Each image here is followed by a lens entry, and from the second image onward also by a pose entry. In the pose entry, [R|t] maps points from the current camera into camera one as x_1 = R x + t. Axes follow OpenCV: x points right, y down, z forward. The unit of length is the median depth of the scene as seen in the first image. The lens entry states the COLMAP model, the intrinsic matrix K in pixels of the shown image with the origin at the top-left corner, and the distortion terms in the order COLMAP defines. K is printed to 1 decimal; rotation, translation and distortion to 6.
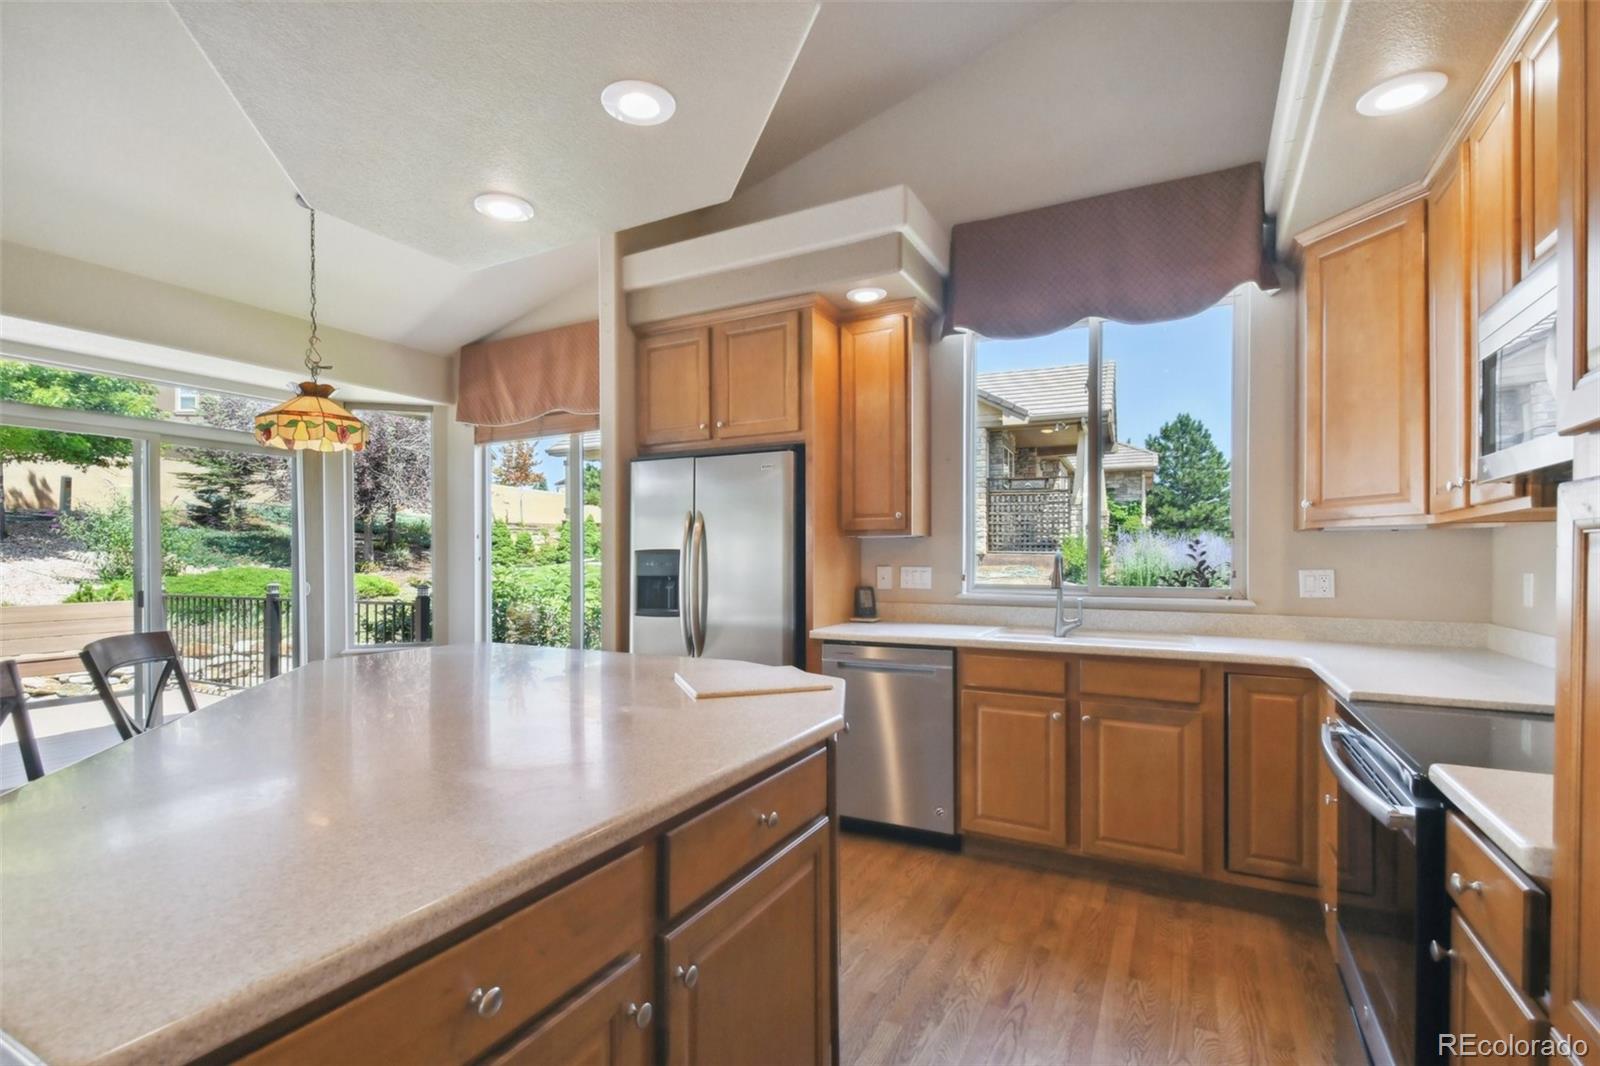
lens RADIAL K [[727.0, 0, 775.8], [0, 727.0, 553.8], [0, 0, 1]] dist [0.005250, -0.000417]
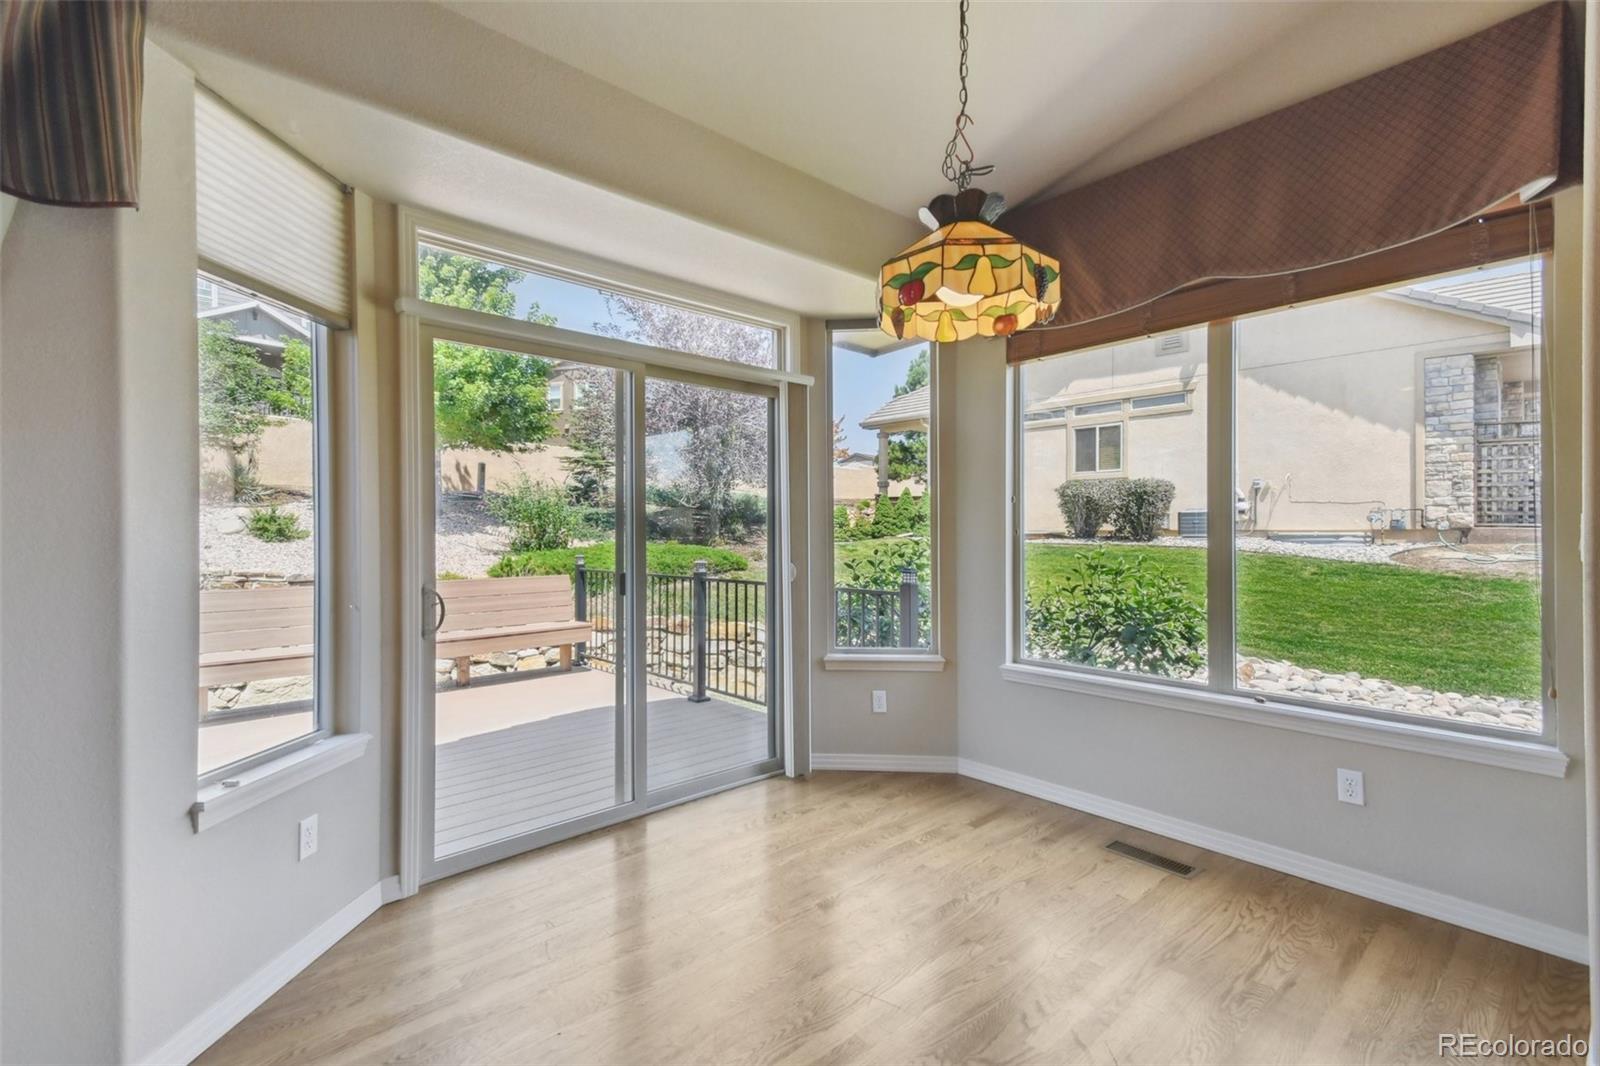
lens RADIAL K [[727.0, 0, 798.4], [0, 727.0, 532.7], [0, 0, 1]] dist [0.005250, -0.000417]
pose [[0.939375, 0.000685, -0.342890, -0.097447], [0.001252, 0.999984, 0.005429, 0.000920], [0.342889, -0.005530, 0.939360, 0.078812]]
